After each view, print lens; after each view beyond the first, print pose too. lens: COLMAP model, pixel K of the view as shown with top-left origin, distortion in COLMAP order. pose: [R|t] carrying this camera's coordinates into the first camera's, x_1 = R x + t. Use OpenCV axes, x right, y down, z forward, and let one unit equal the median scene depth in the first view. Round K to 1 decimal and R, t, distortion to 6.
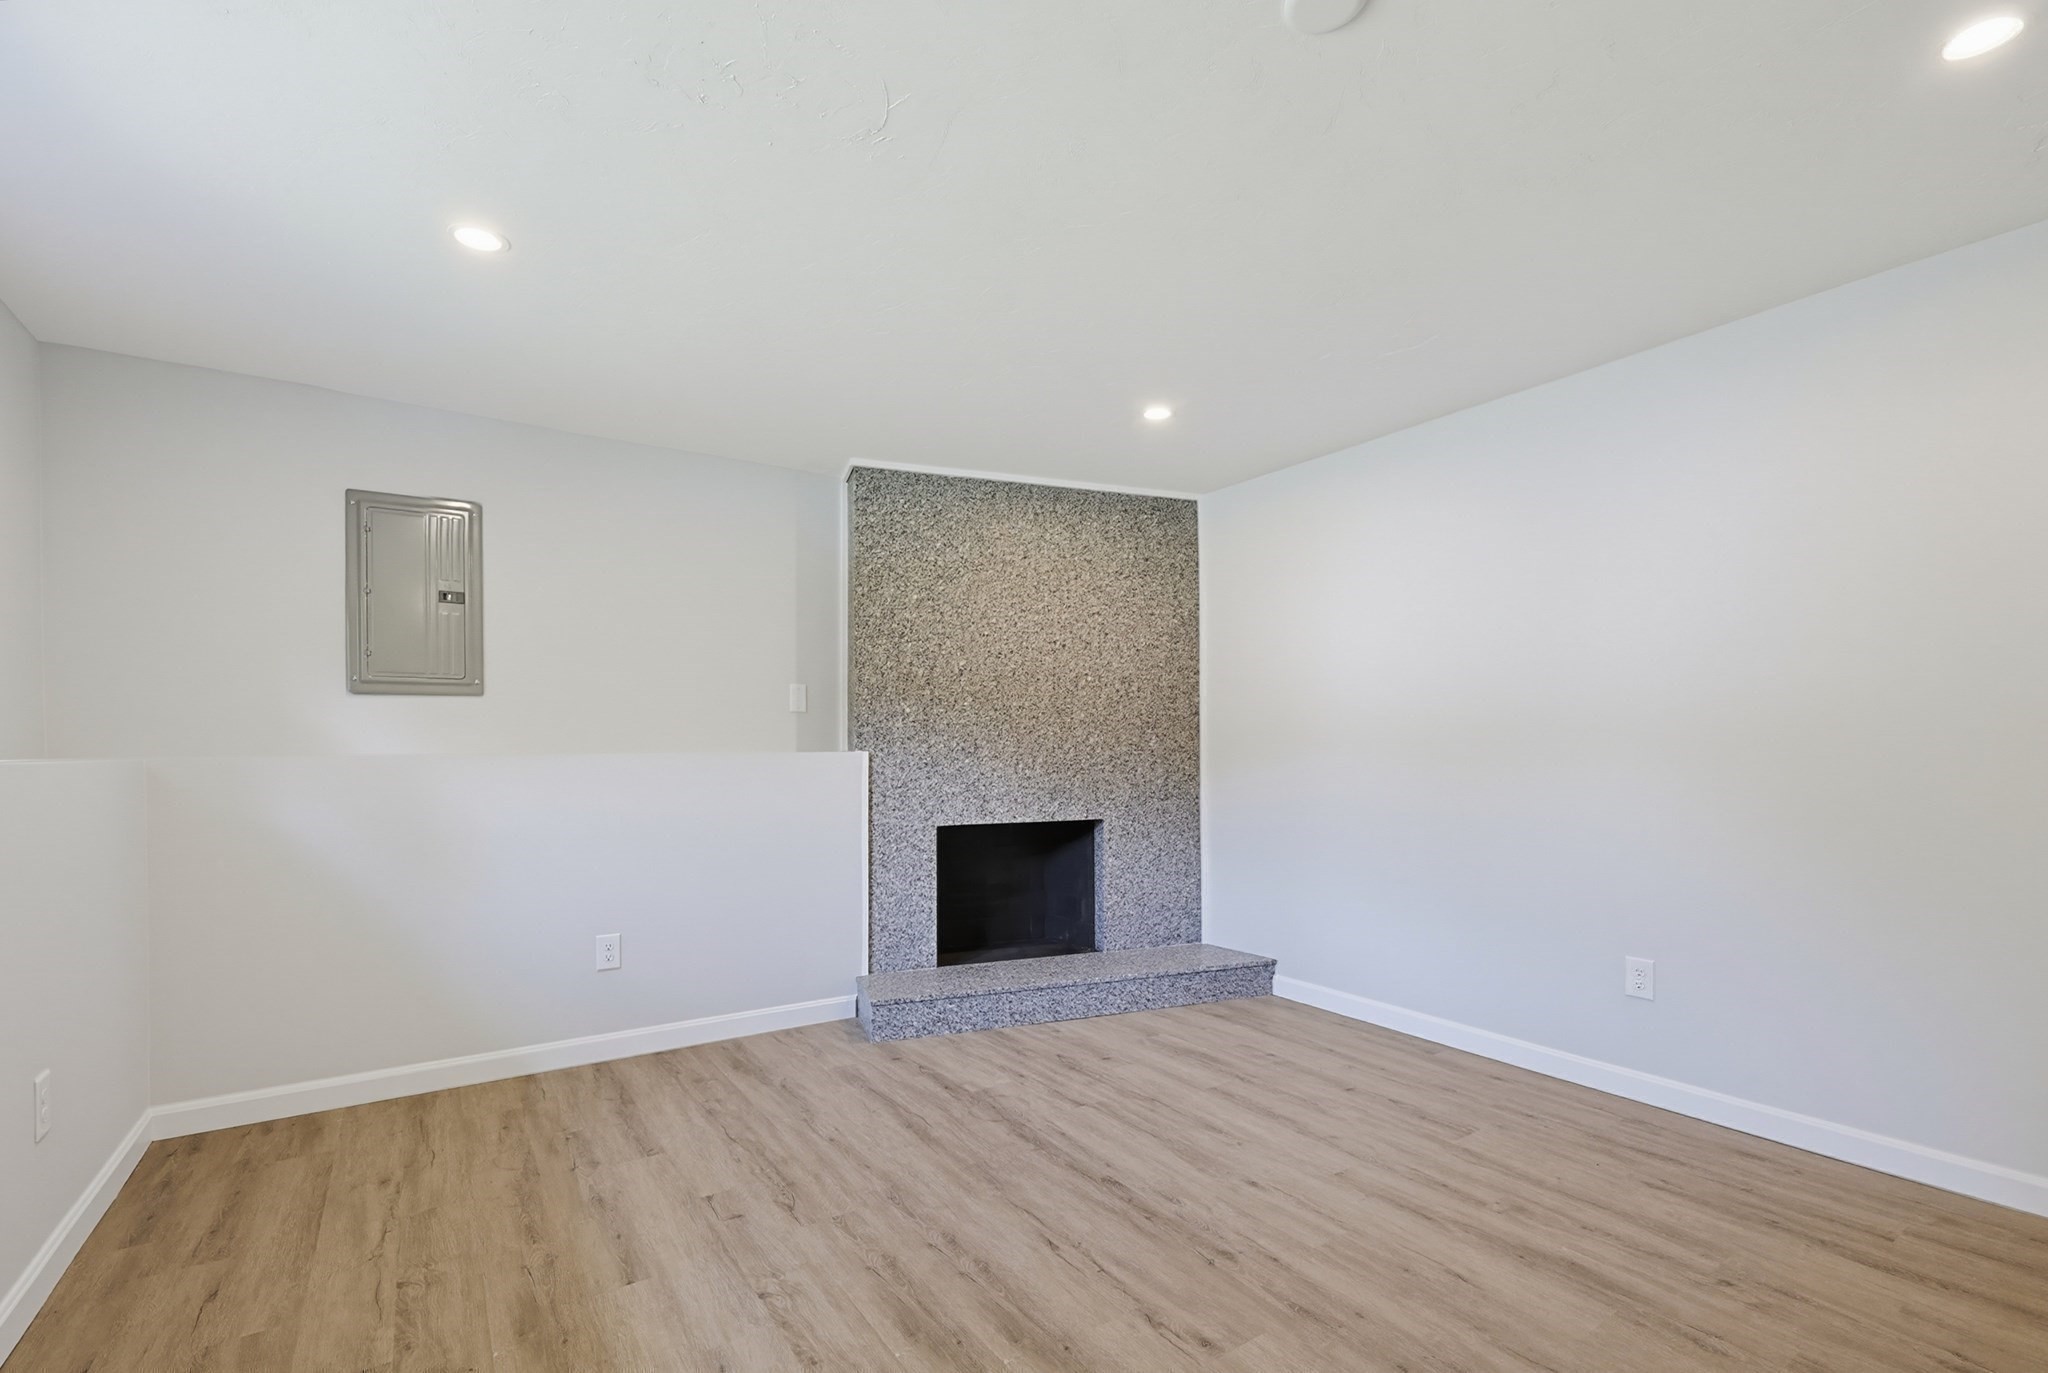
lens RADIAL K [[911.7, 0, 1022.1], [0, 911.7, 751.6], [0, 0, 1]] dist [0.000391, -0.000185]
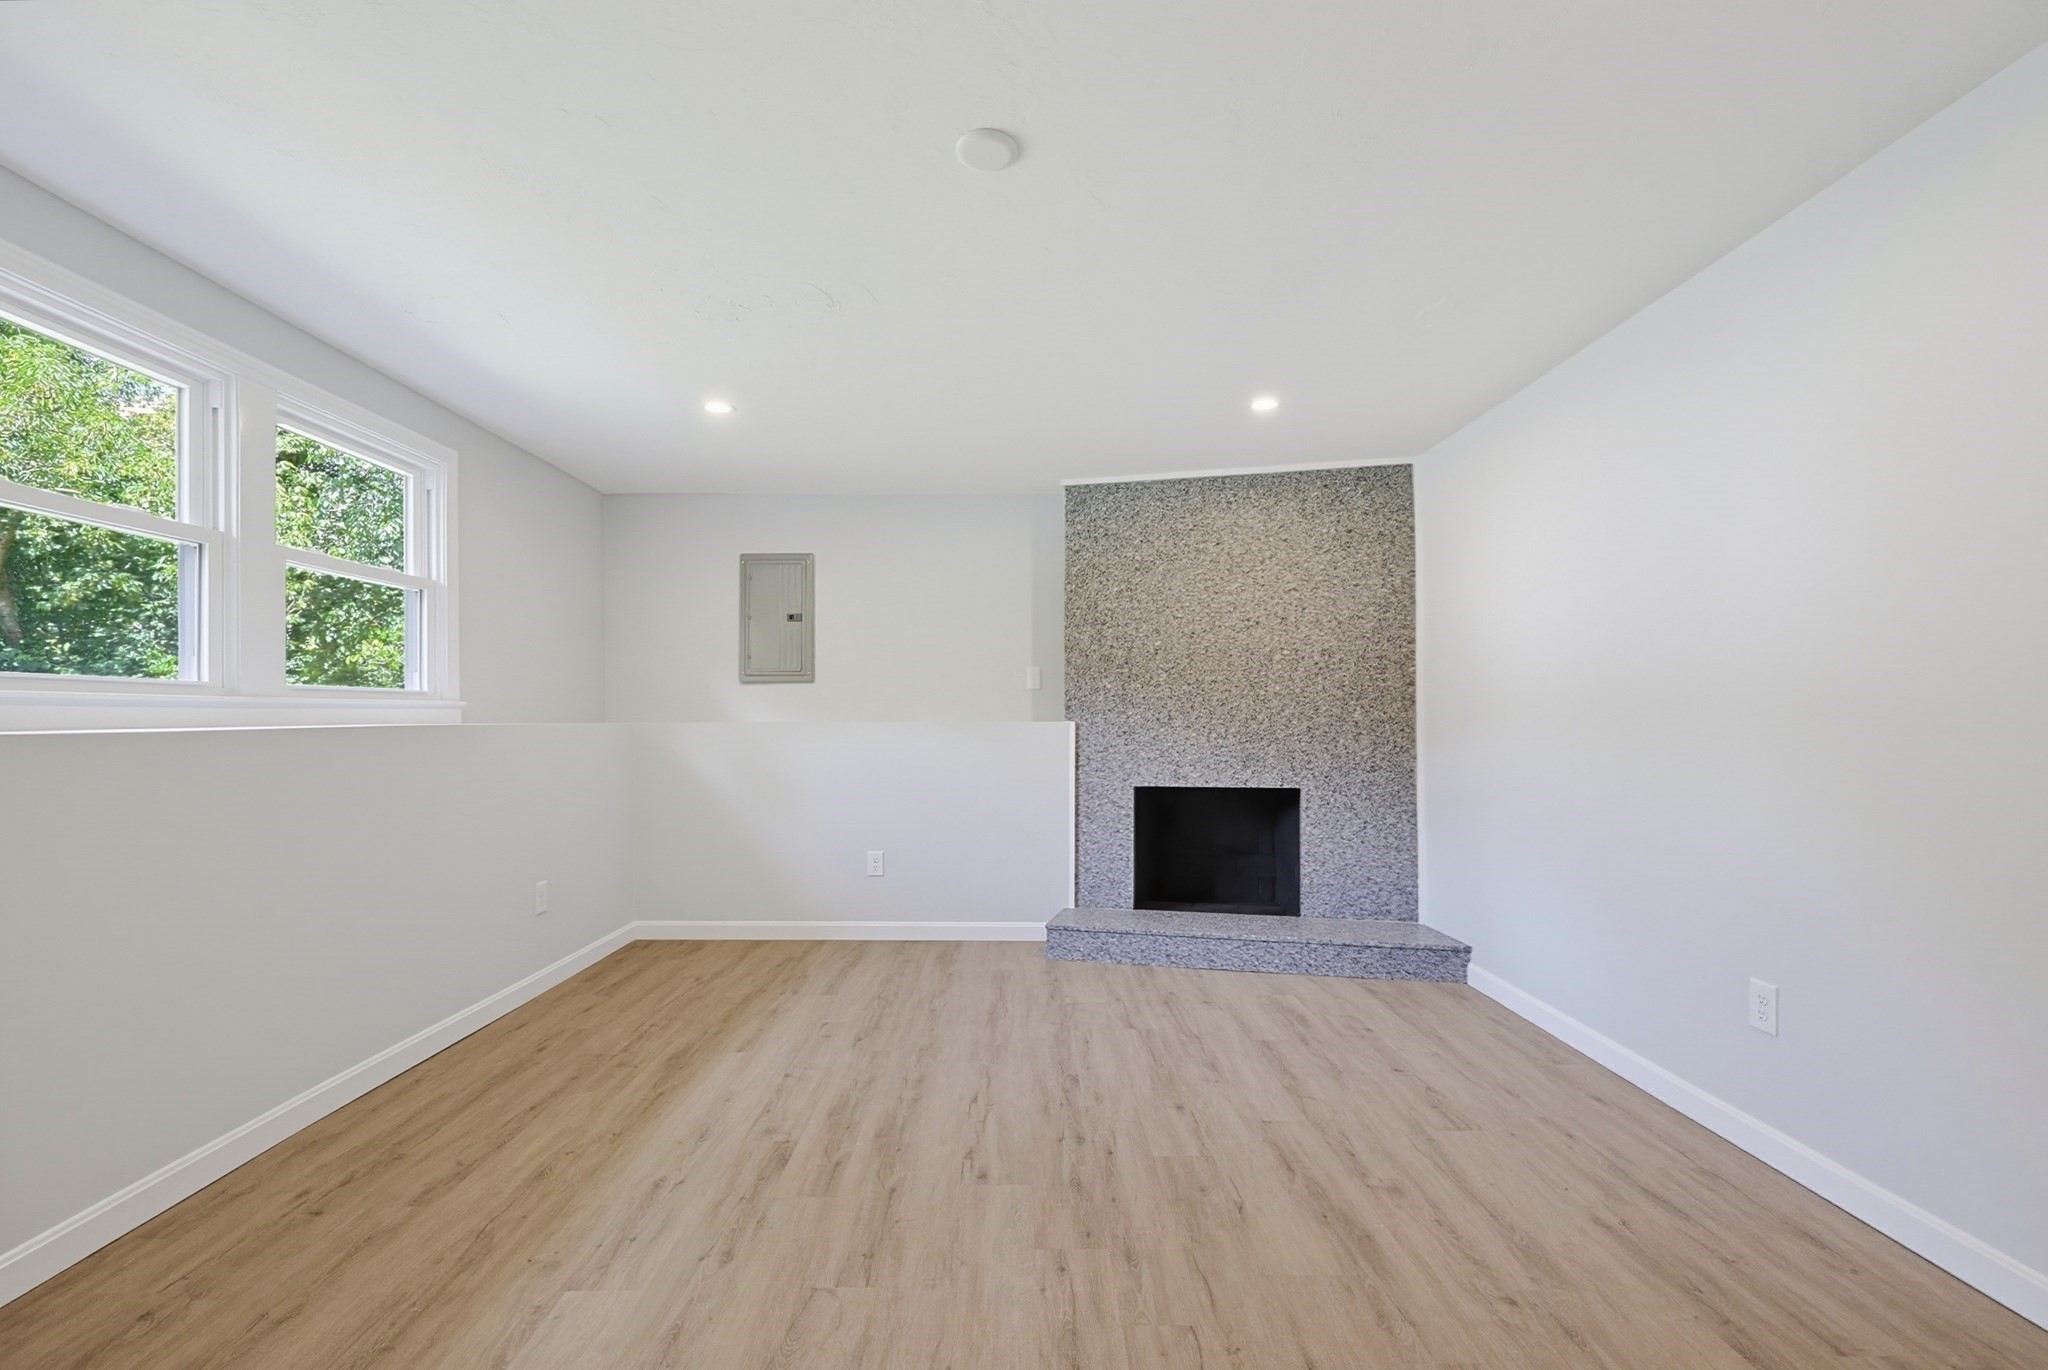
lens RADIAL K [[888.5, 0, 1021.2], [0, 888.5, 715.5], [0, 0, 1]] dist [-0.001551, -0.000242]
pose [[0.832738, 0.001386, -0.553665, 0.412179], [-0.005583, 0.999967, -0.005894, -0.000337], [0.553639, 0.007999, 0.832718, -0.012592]]
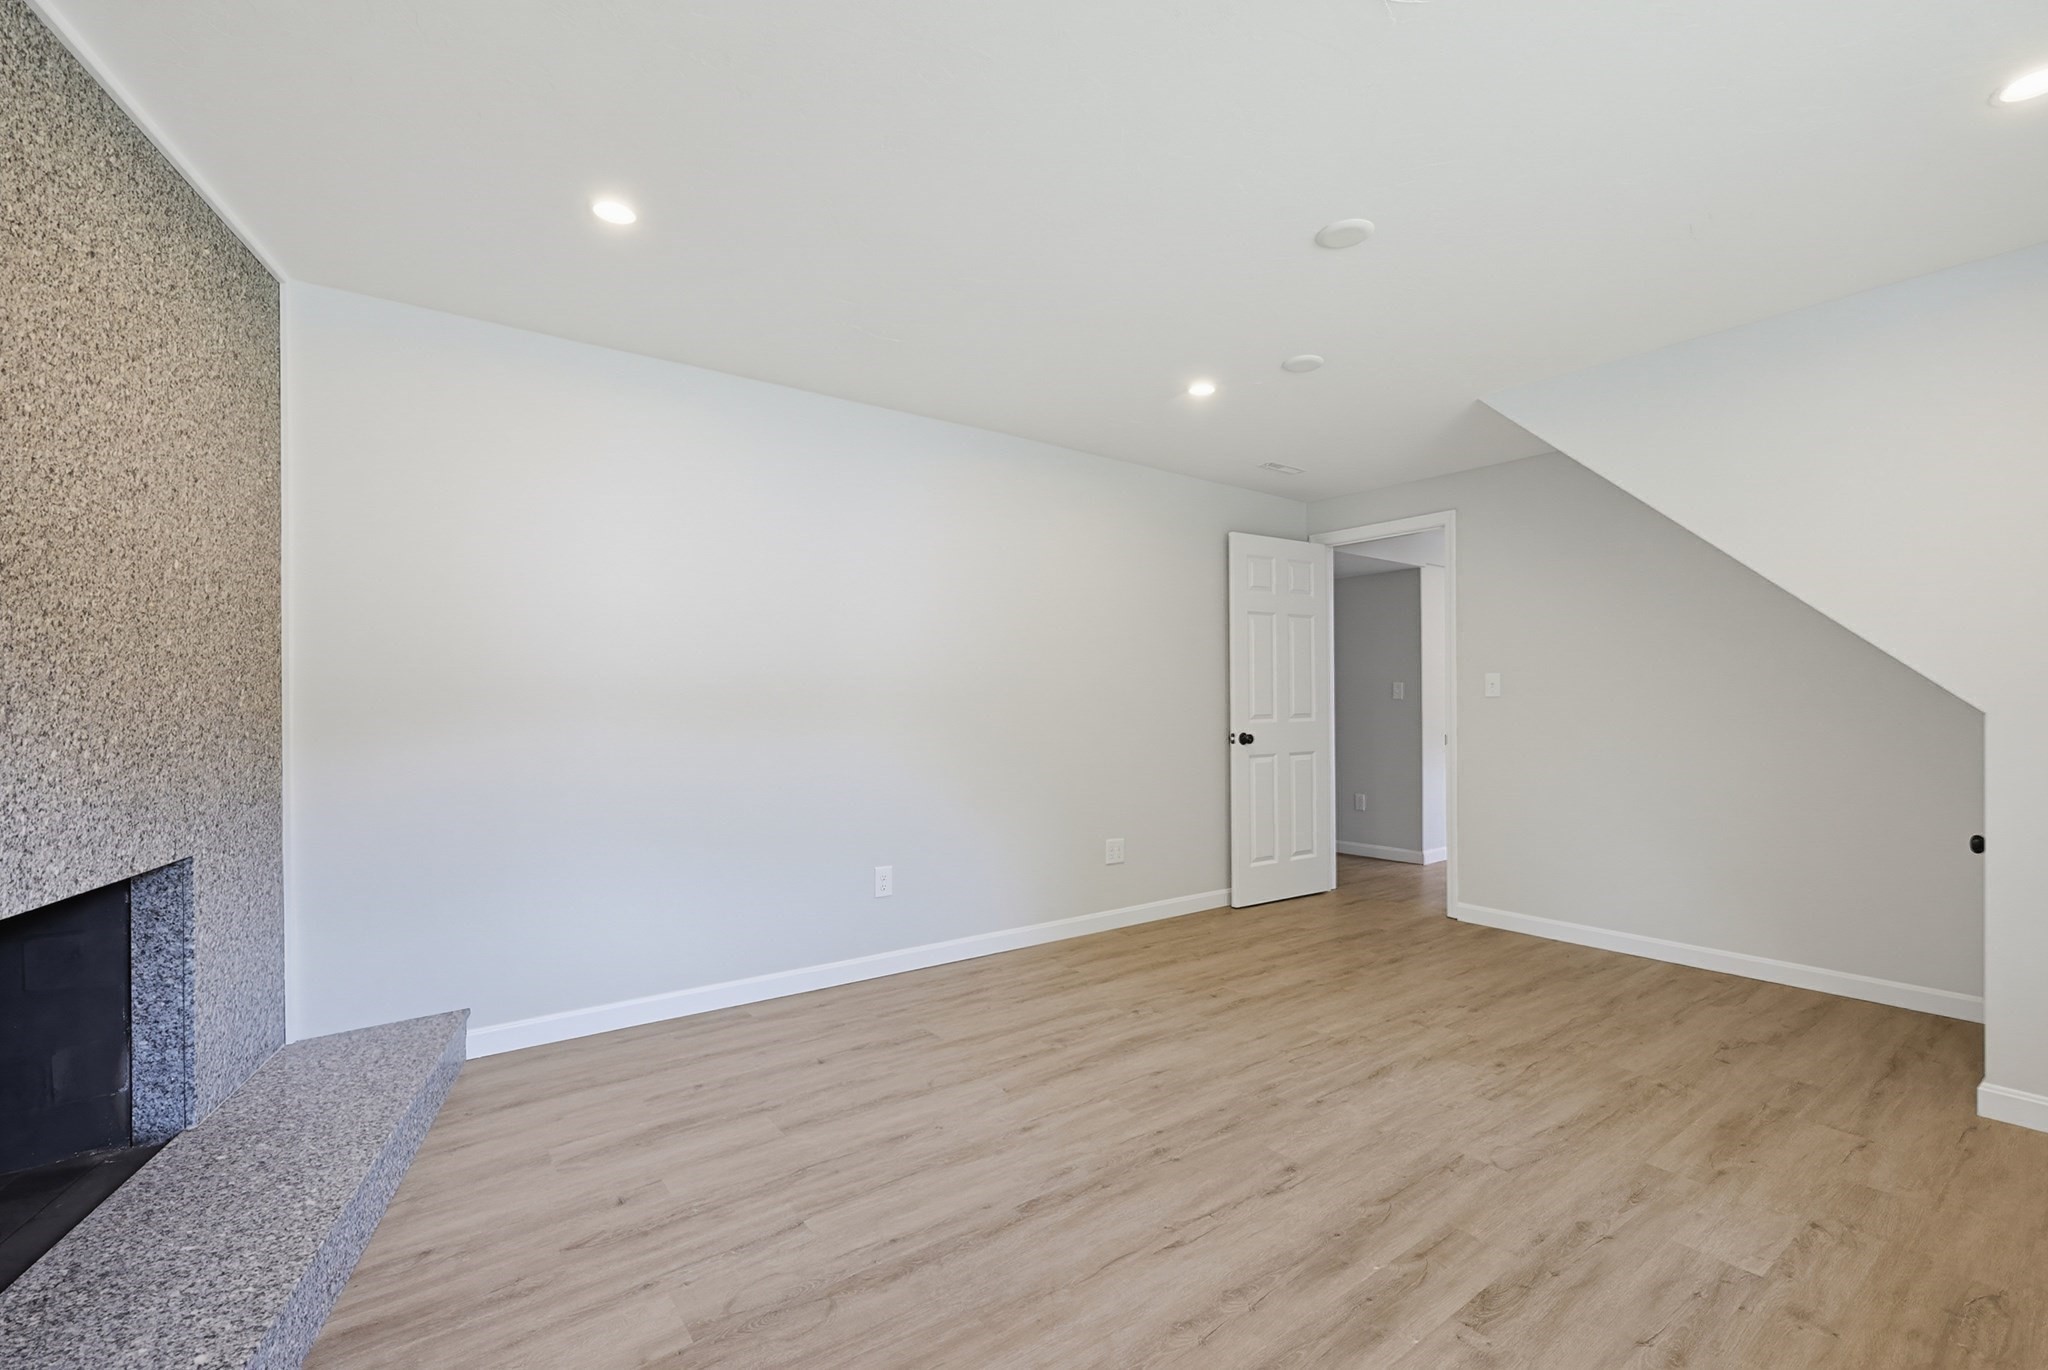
lens RADIAL K [[890.5, 0, 1035.7], [0, 890.5, 707.0], [0, 0, 1]] dist [-0.000202, 0.000263]
pose [[-0.058384, 0.001590, 0.998293, -0.447120], [0.009171, 0.999957, -0.001056, -0.001364], [-0.998252, 0.009093, -0.058396, 0.619620]]
